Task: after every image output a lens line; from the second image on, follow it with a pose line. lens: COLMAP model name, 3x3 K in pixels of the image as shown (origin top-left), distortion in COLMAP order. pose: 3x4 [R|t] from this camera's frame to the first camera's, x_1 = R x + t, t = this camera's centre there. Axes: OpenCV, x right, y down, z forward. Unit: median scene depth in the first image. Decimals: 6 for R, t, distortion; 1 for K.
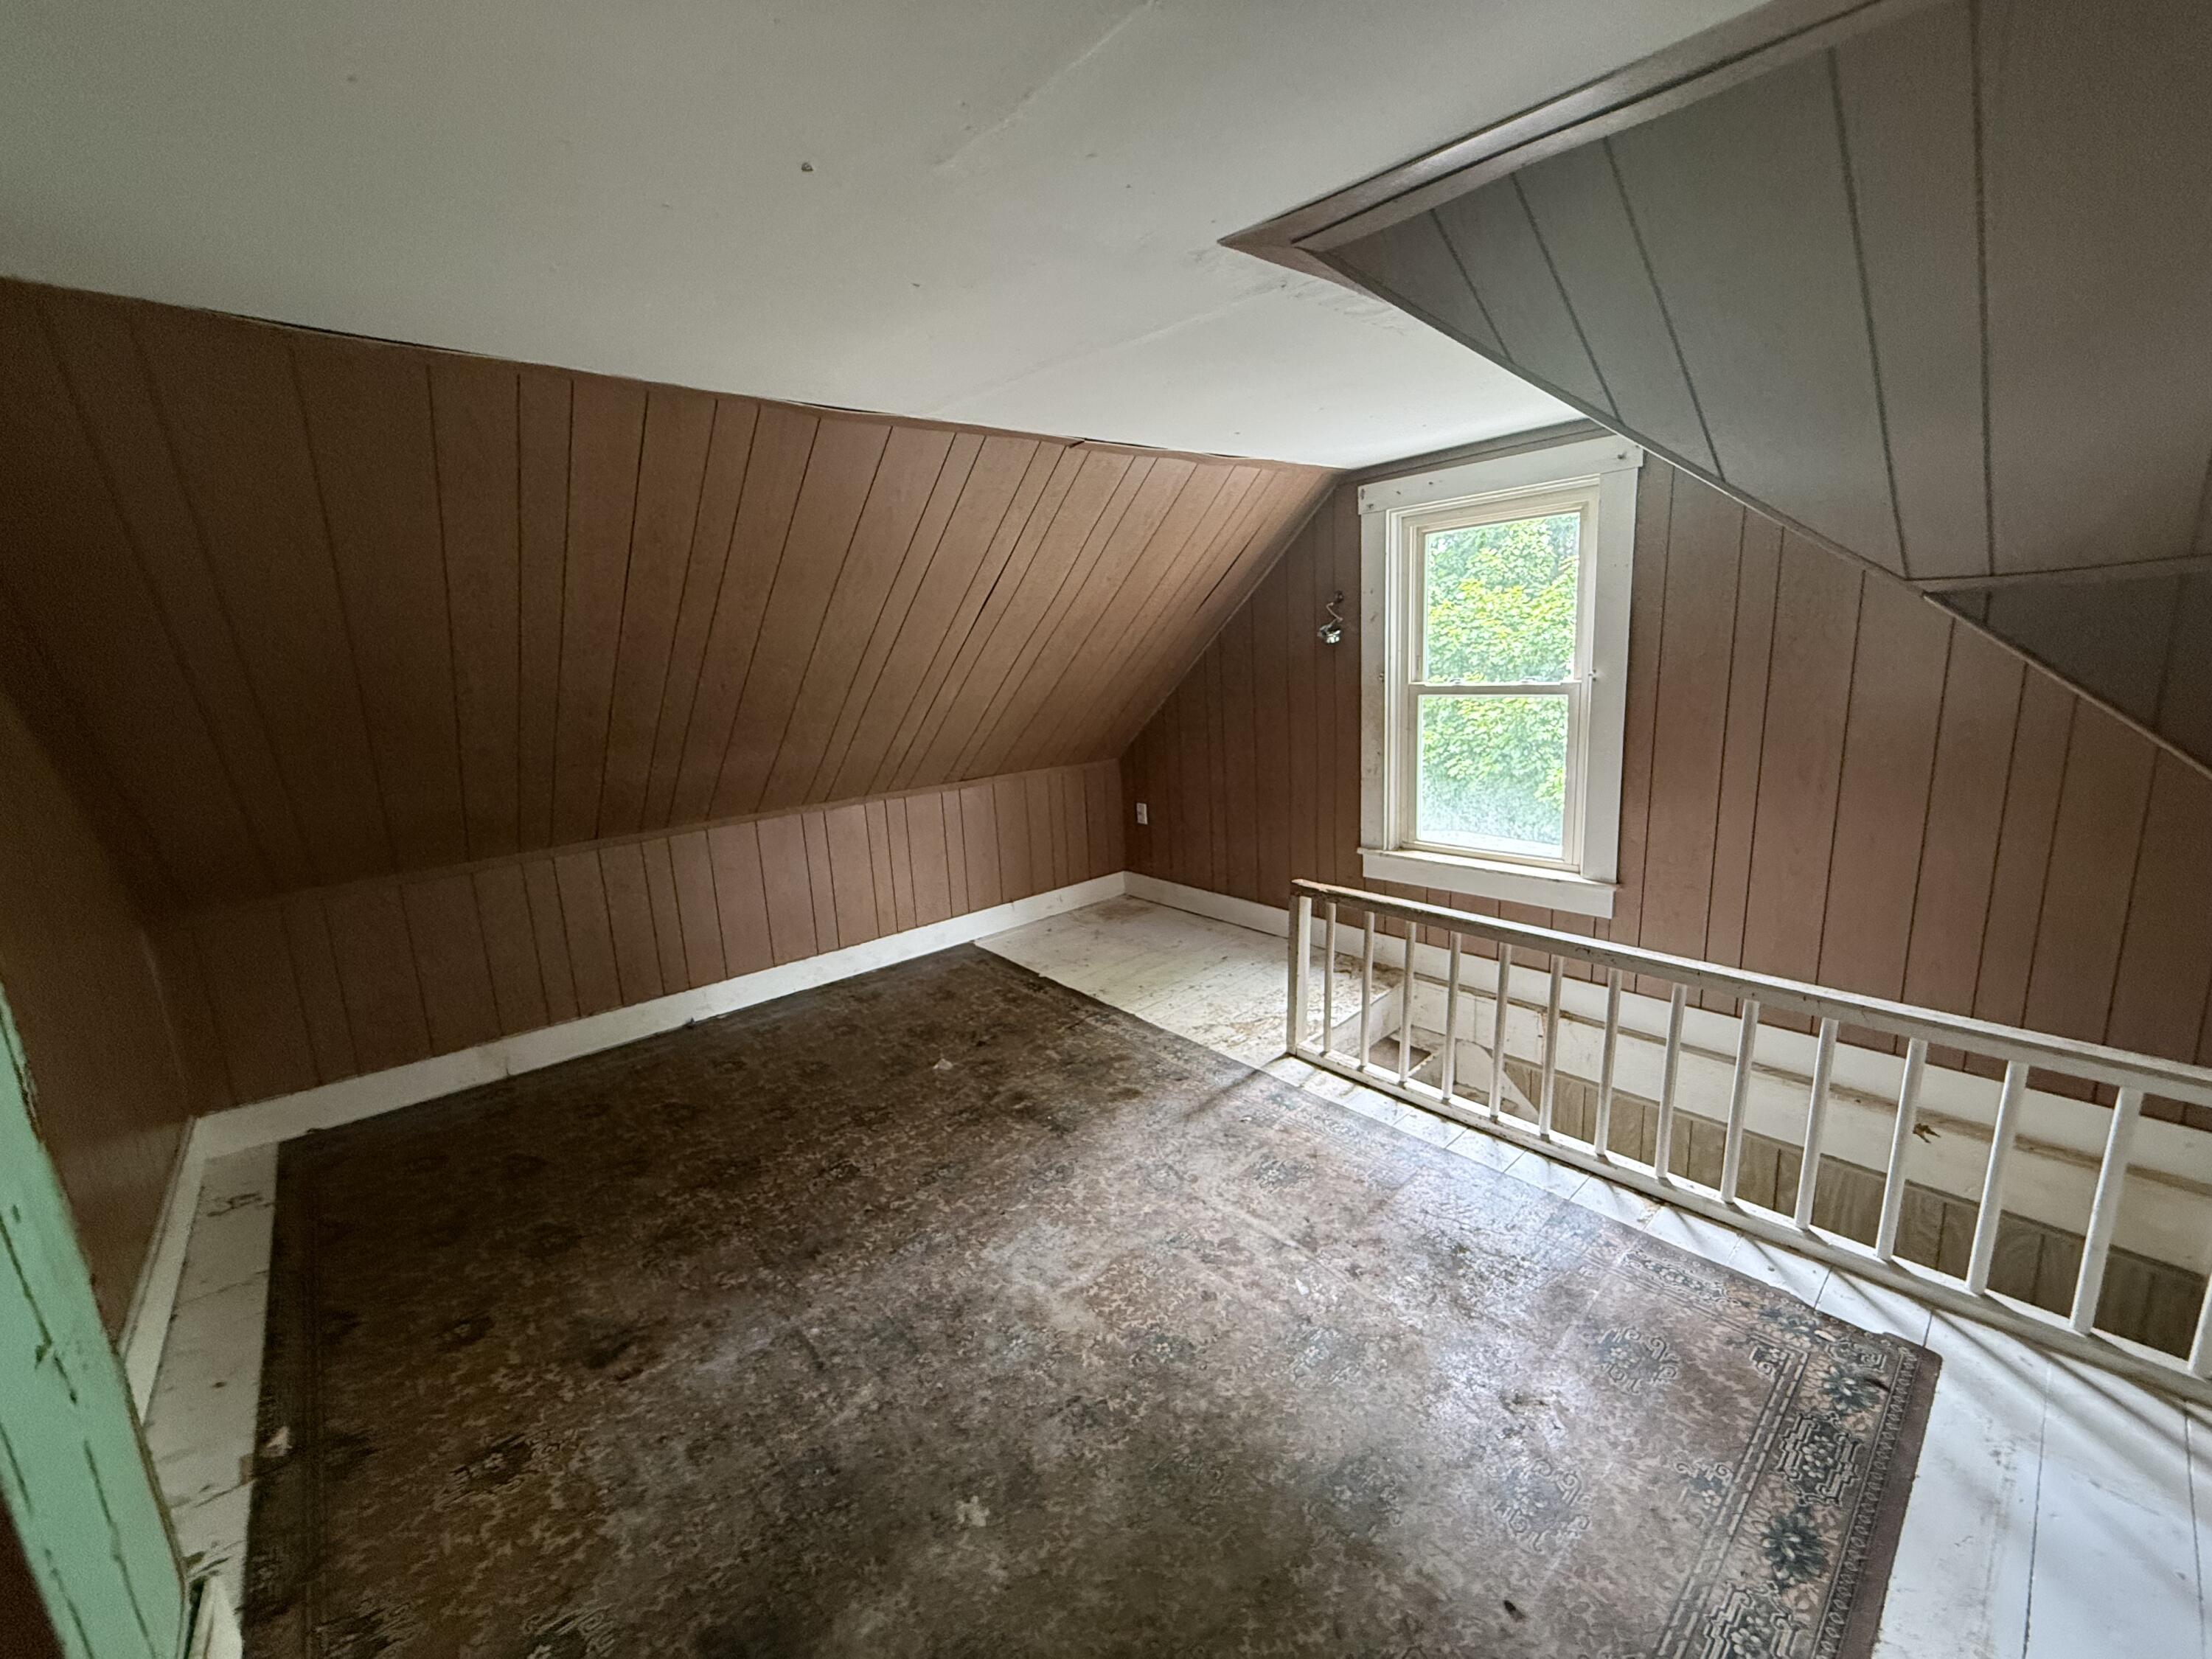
lens RADIAL K [[884.2, 0, 1100.3], [0, 884.2, 826.1], [0, 0, 1]] dist [-0.001522, 0.000490]
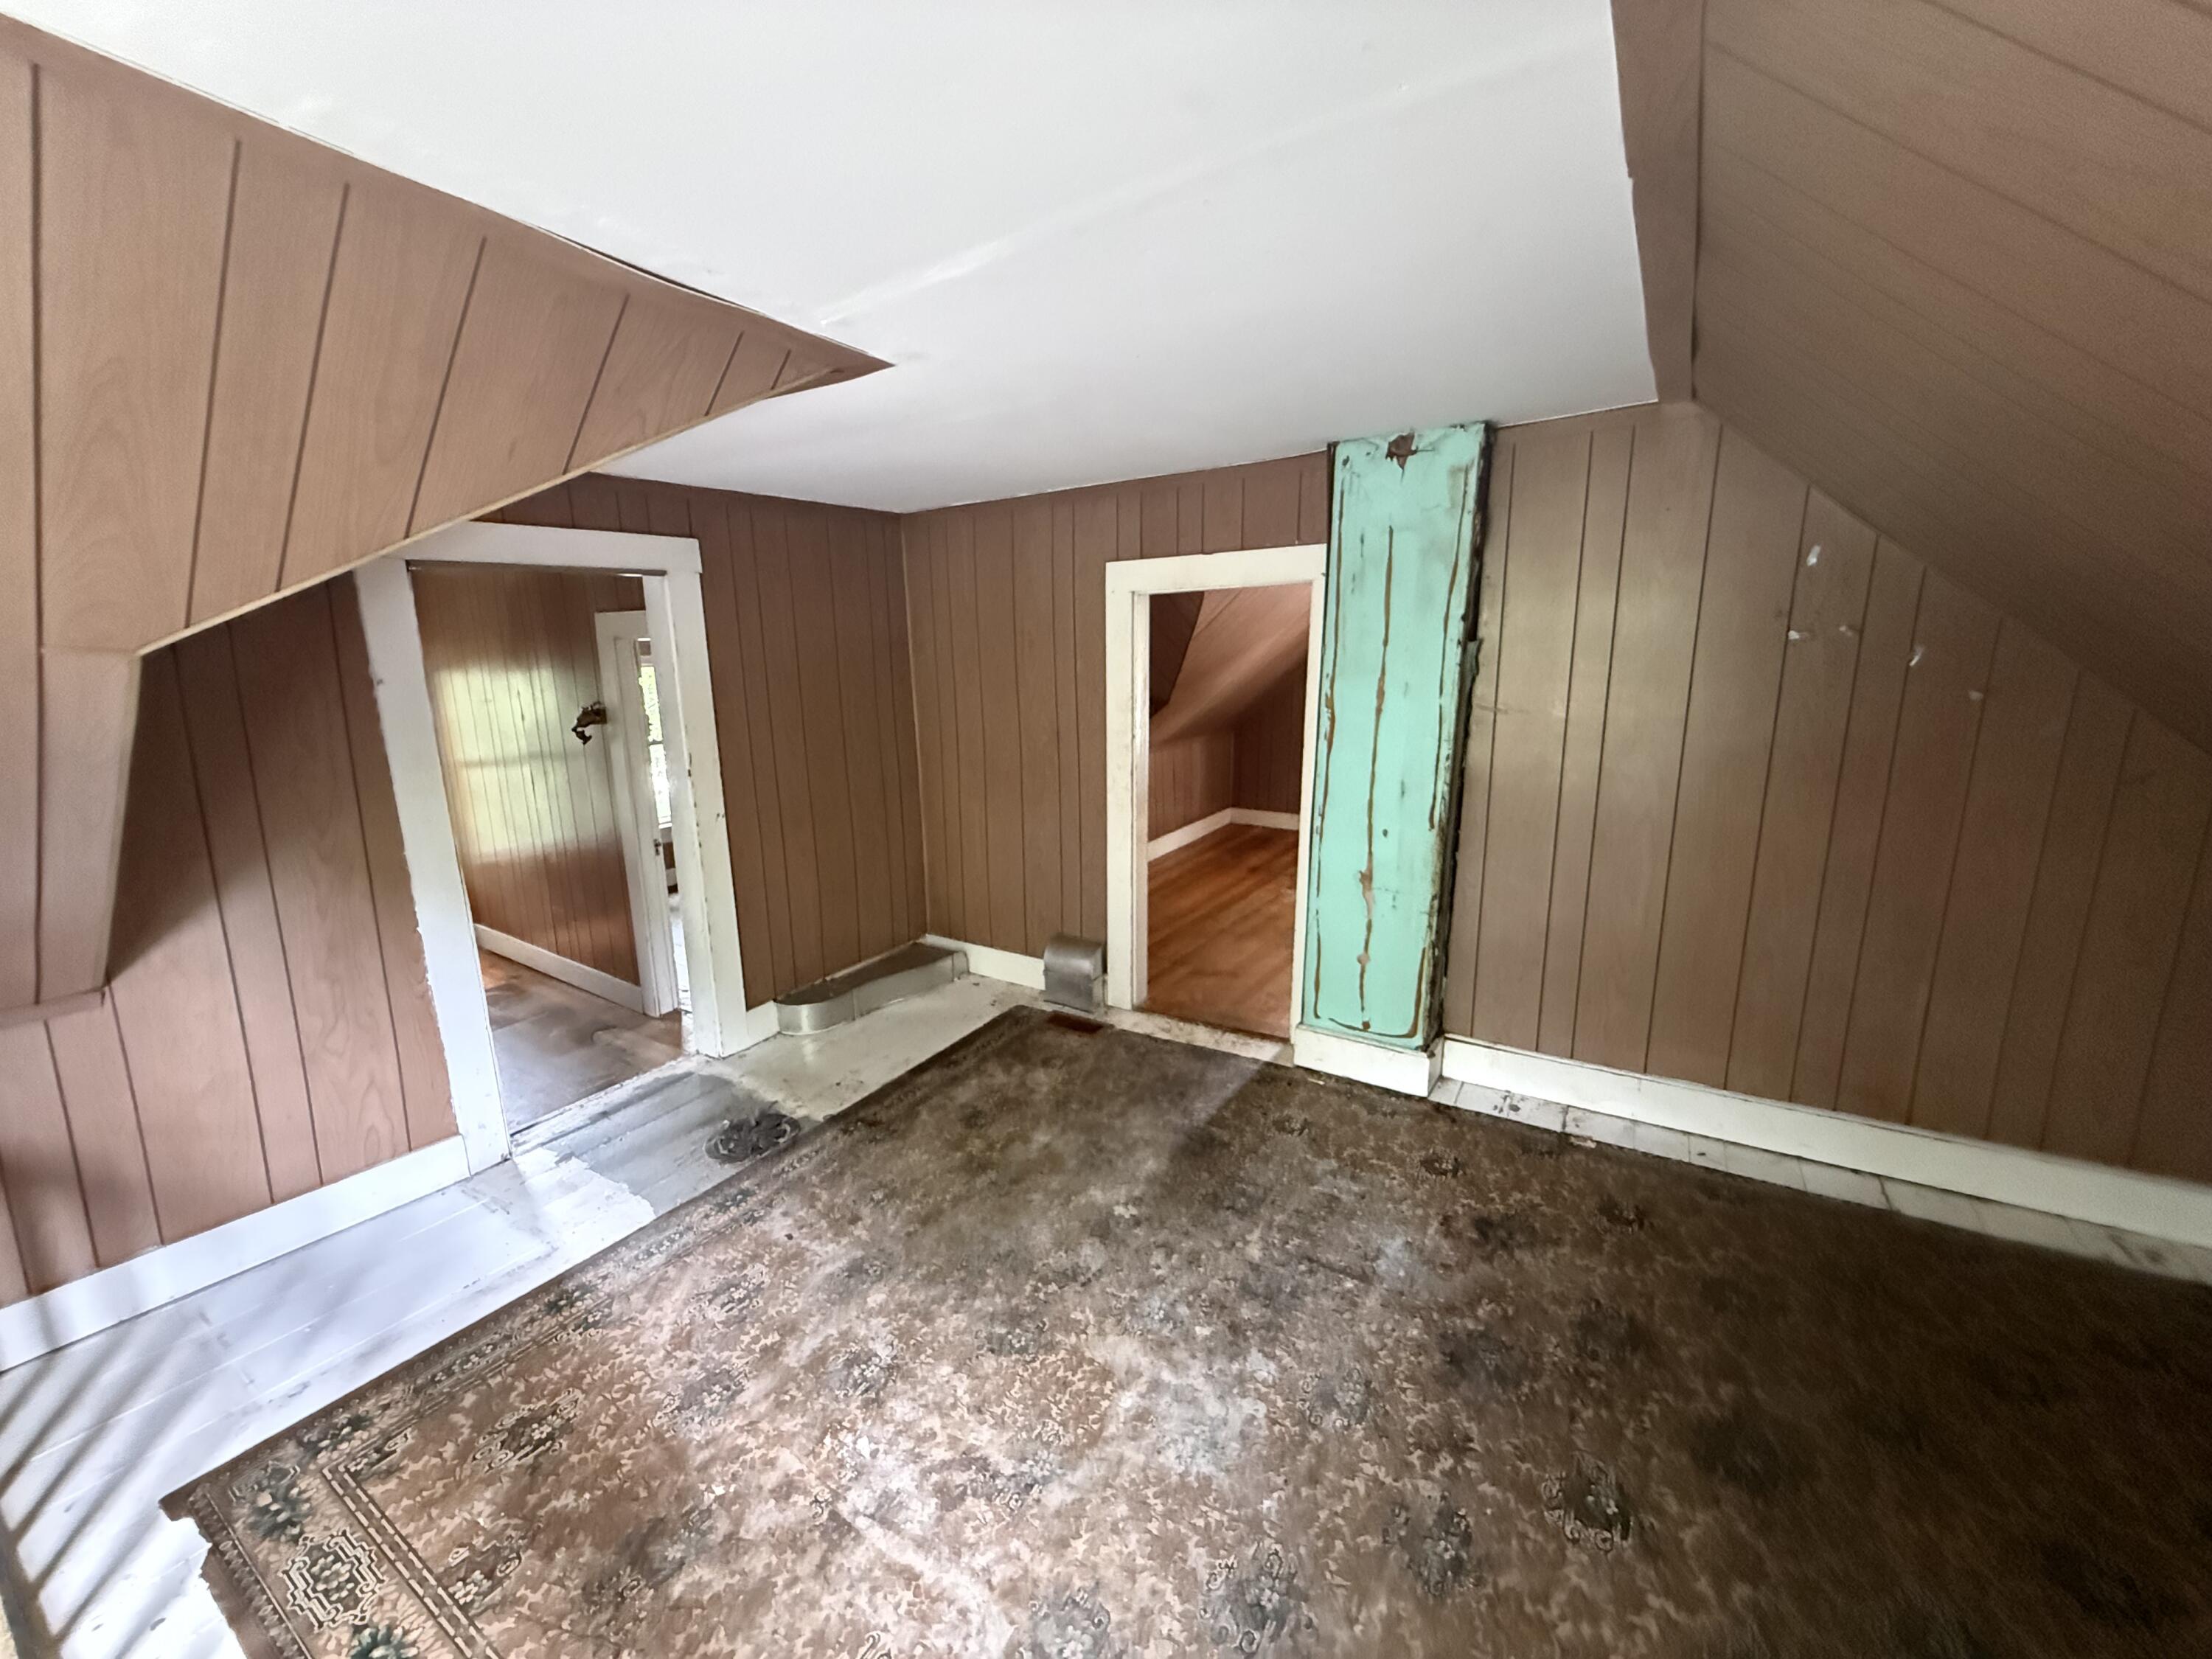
lens RADIAL K [[884.2, 0, 1100.3], [0, 884.2, 826.1], [0, 0, 1]] dist [-0.001522, 0.000490]
pose [[-0.958106, 0.116481, -0.261657, 0.173582], [0.002668, 0.917157, 0.398517, -0.351842], [0.286400, 0.381124, -0.879045, 1.644865]]
